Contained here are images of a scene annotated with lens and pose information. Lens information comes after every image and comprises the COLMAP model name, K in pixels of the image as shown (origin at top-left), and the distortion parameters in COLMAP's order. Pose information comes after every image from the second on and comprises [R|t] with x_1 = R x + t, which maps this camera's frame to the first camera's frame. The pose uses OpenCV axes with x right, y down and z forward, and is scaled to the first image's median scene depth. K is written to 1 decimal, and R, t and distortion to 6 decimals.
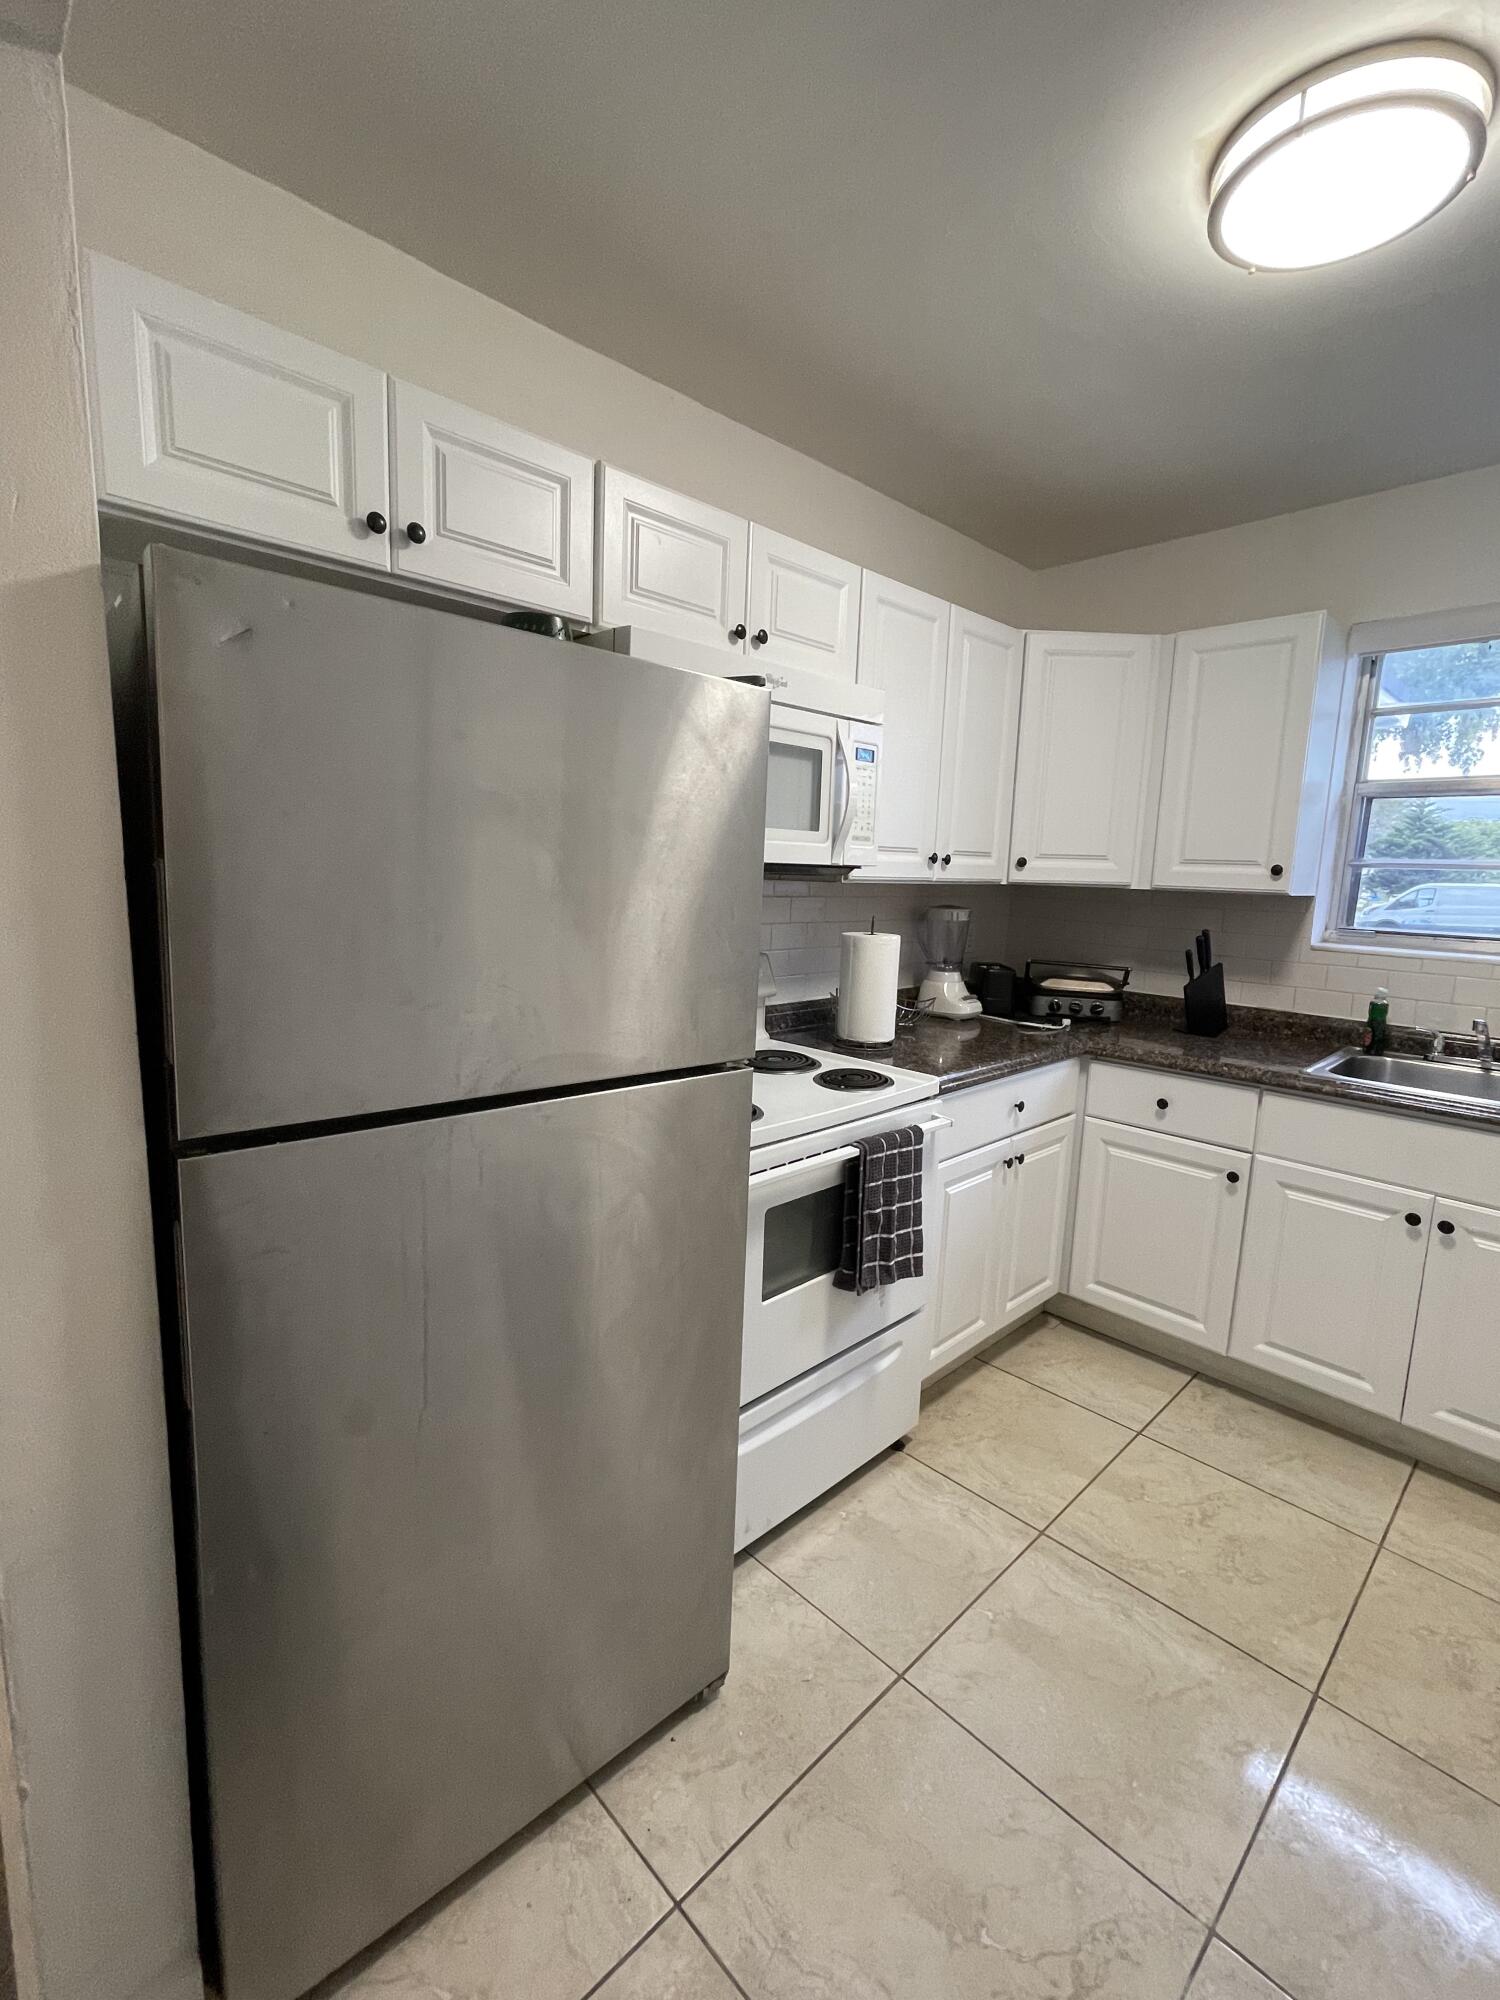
lens RADIAL K [[880.8, 0, 738.4], [0, 880.8, 1004.0], [0, 0, 1]] dist [0.001410, 0.003206]
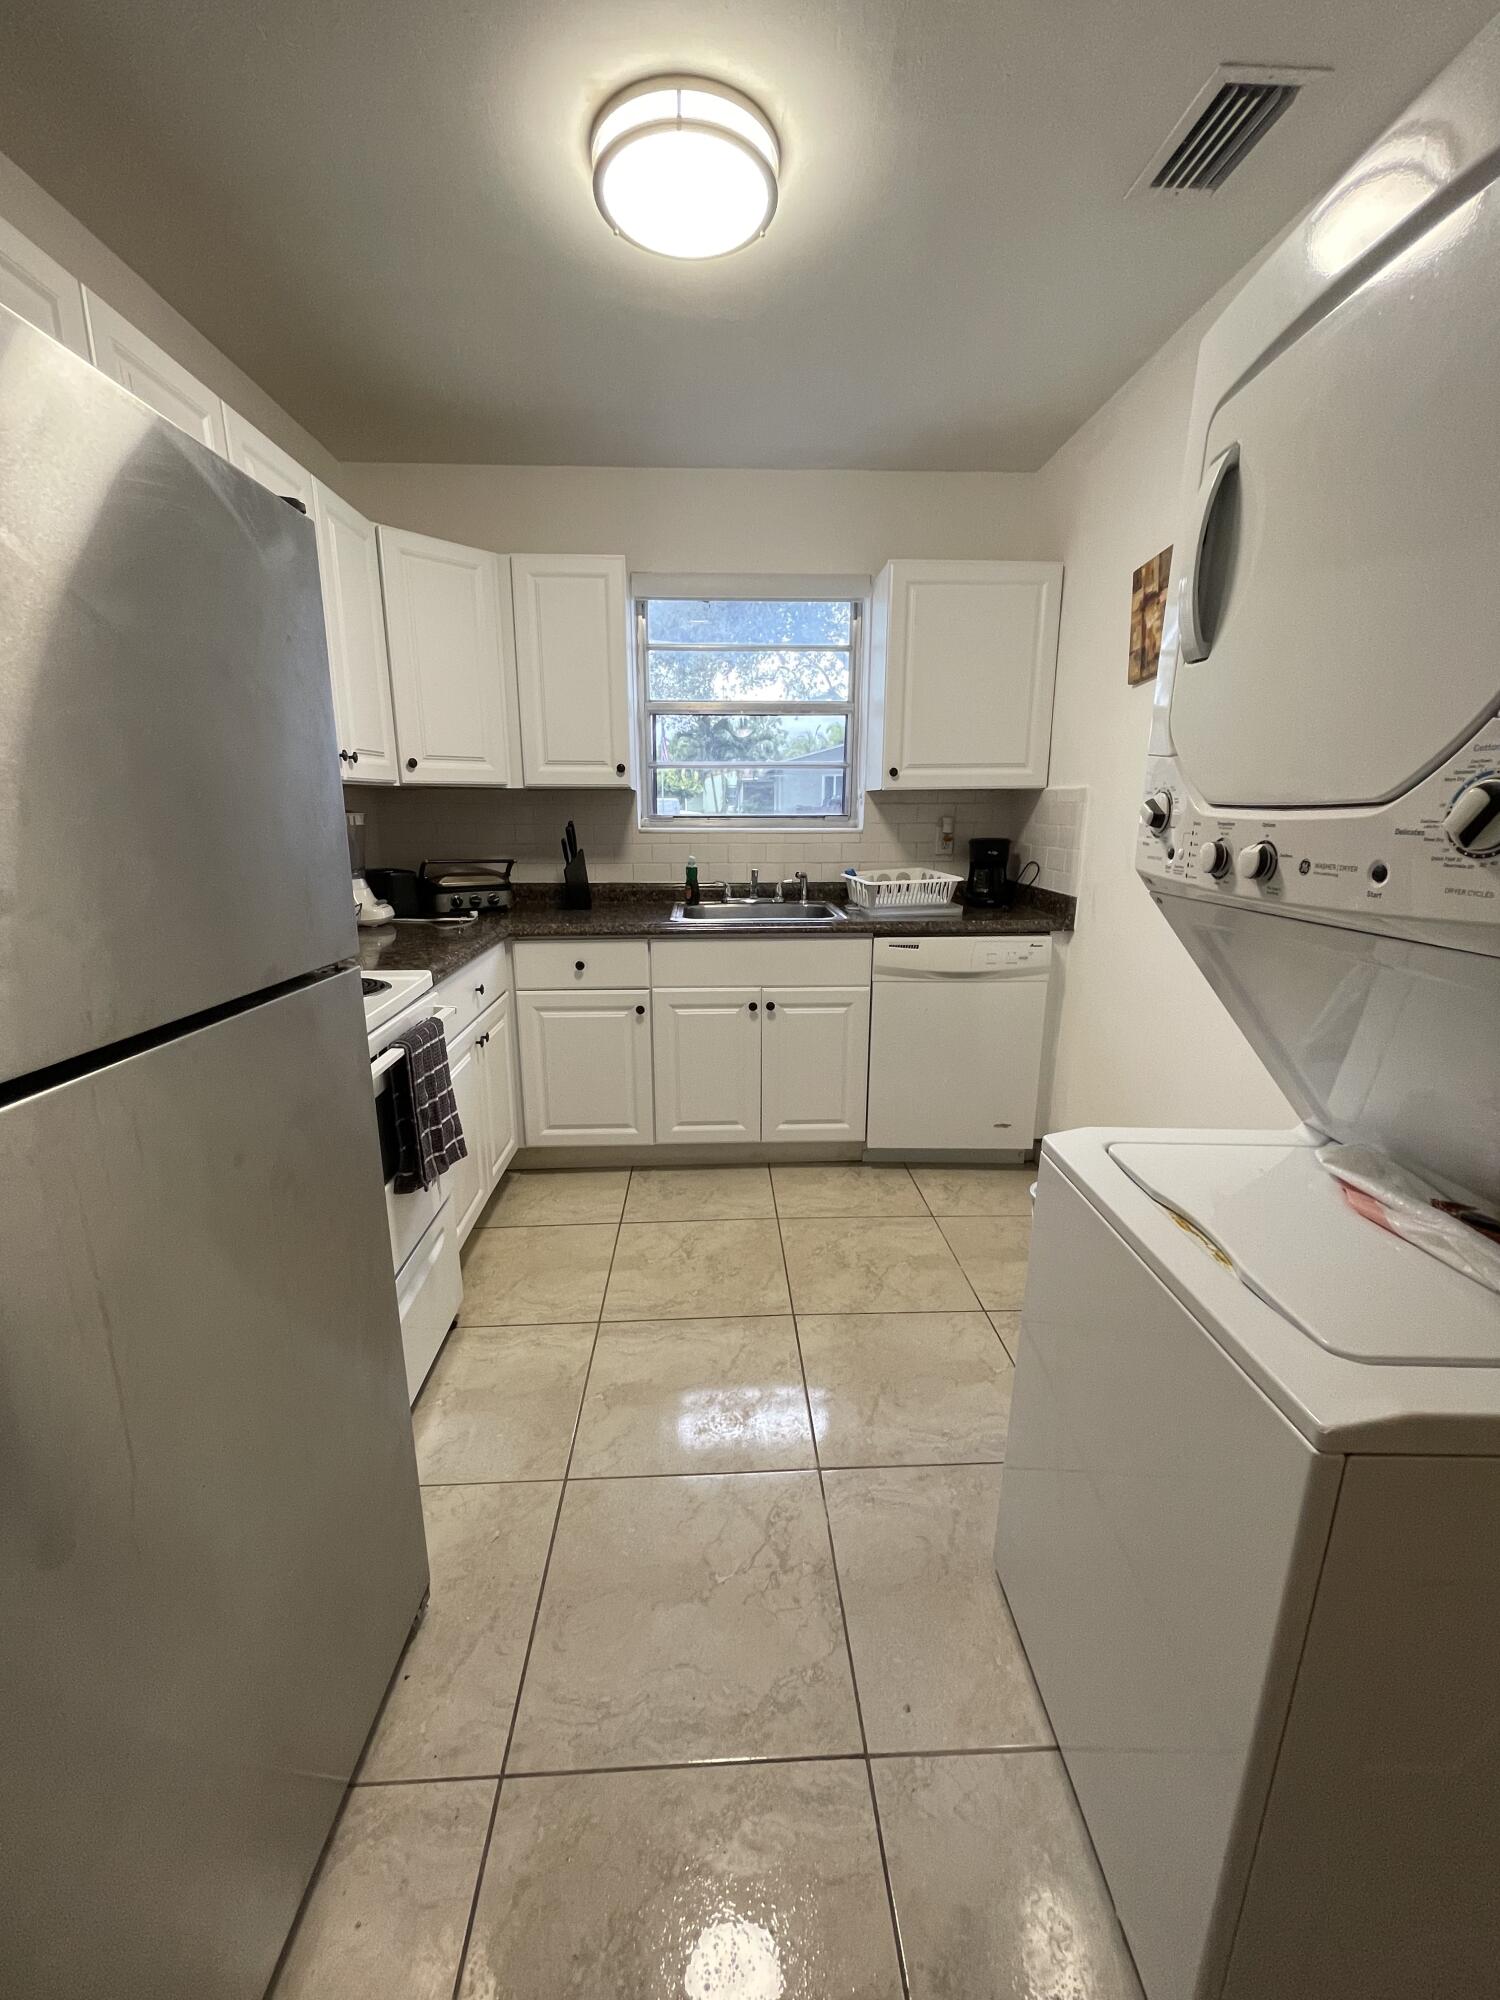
lens RADIAL K [[810.0, 0, 741.1], [0, 810.0, 1003.8], [0, 0, 1]] dist [0.000611, 0.000593]
pose [[0.662254, -0.209902, 0.719278, -0.196023], [0.137880, 0.977706, 0.158368, 0.020140], [-0.736484, -0.005705, 0.676431, 0.090242]]
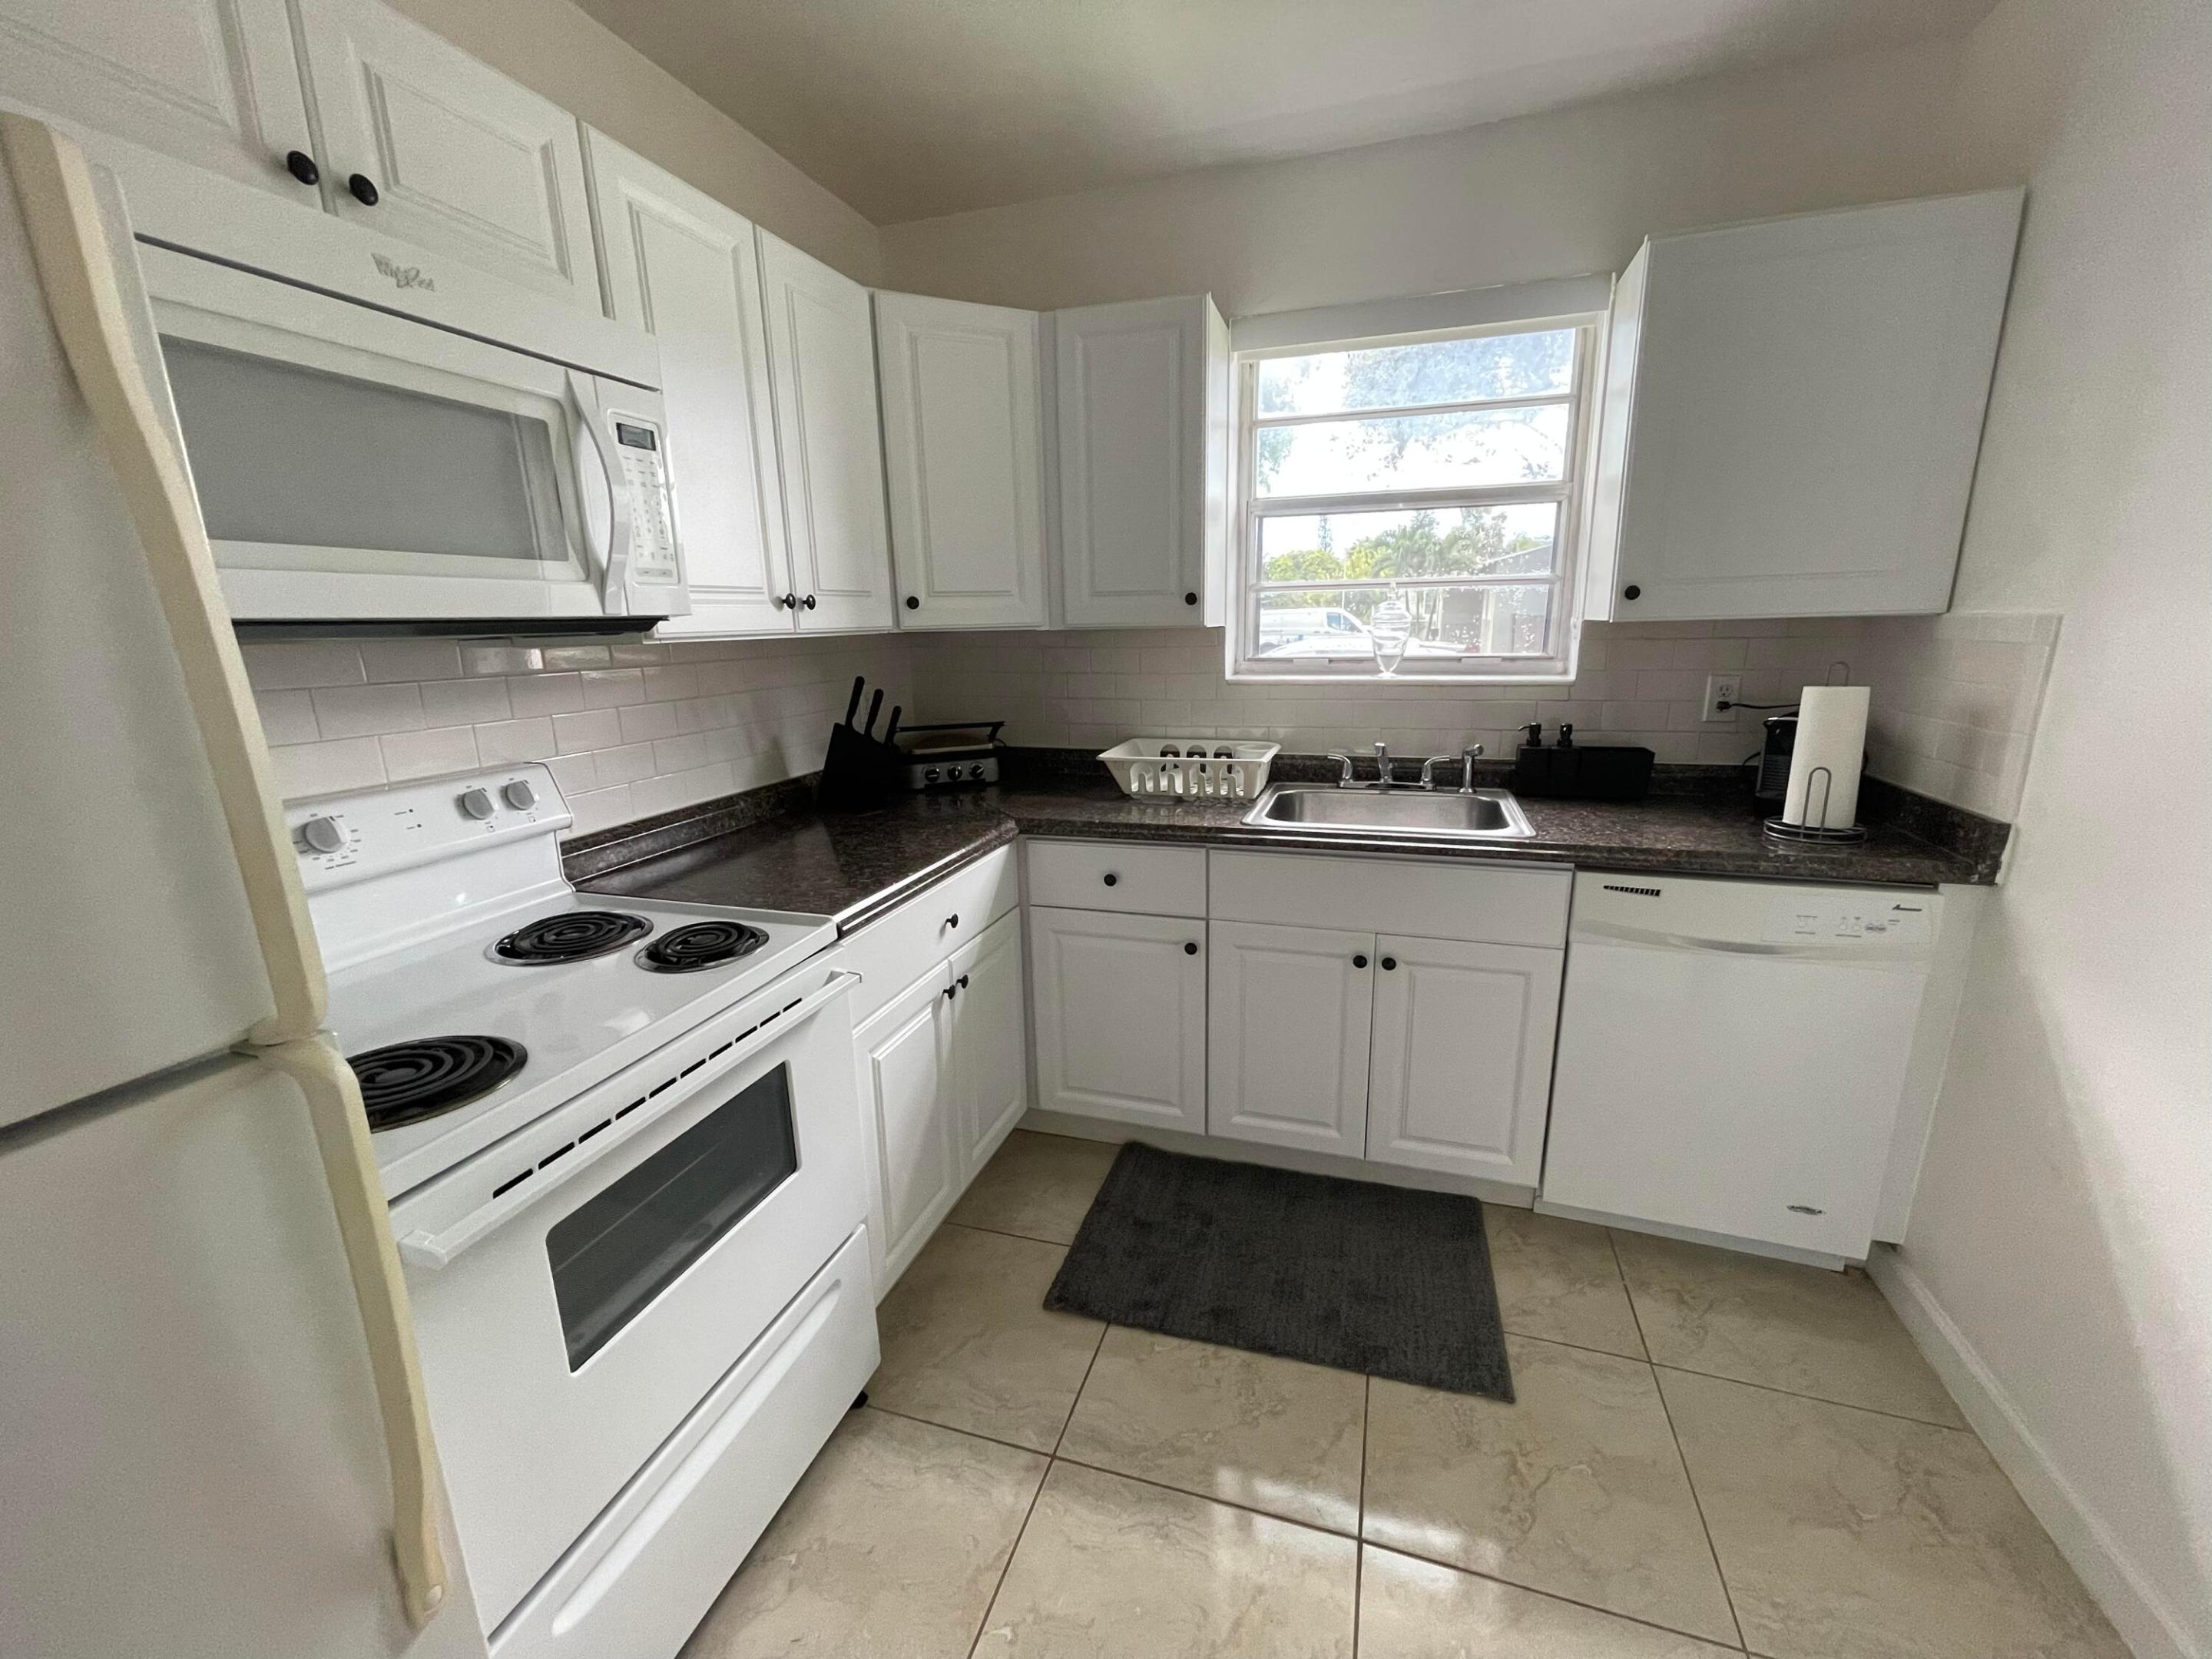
lens RADIAL K [[888.4, 0, 1102.0], [0, 888.4, 844.2], [0, 0, 1]] dist [-0.008933, 0.001760]
pose [[0.879666, -0.165148, 0.445997, 0.098500], [0.122743, 0.984839, 0.122581, -0.030014], [-0.459479, -0.053087, 0.886600, 0.252056]]
